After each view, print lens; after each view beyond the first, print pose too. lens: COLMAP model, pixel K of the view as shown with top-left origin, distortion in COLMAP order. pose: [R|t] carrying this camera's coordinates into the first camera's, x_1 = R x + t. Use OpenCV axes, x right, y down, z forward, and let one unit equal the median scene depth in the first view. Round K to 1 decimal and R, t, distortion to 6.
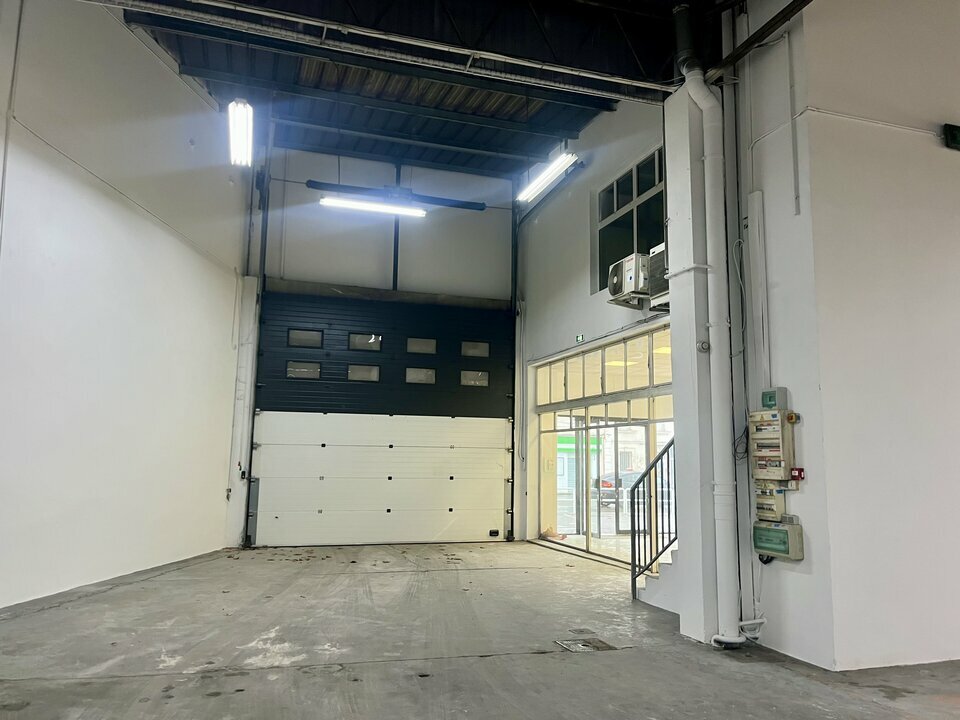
lens RADIAL K [[722.6, 0, 480.0], [0, 722.6, 360.0], [0, 0, 1]] dist [0.056445, -0.004985]
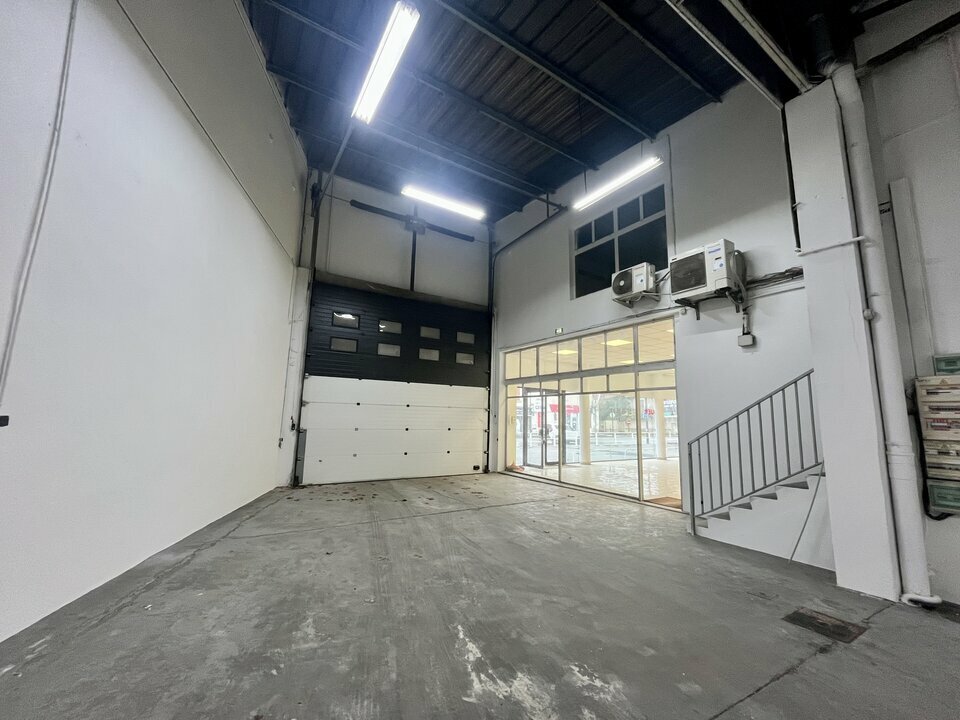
lens RADIAL K [[387.1, 0, 480.0], [0, 387.1, 360.0], [0, 0, 1]] dist [-0.000791, -0.000132]
pose [[0.968552, 0.043246, 0.245024, -0.180501], [-0.042386, 0.999063, -0.008784, 0.037003], [-0.245174, -0.001878, 0.969477, 0.284355]]
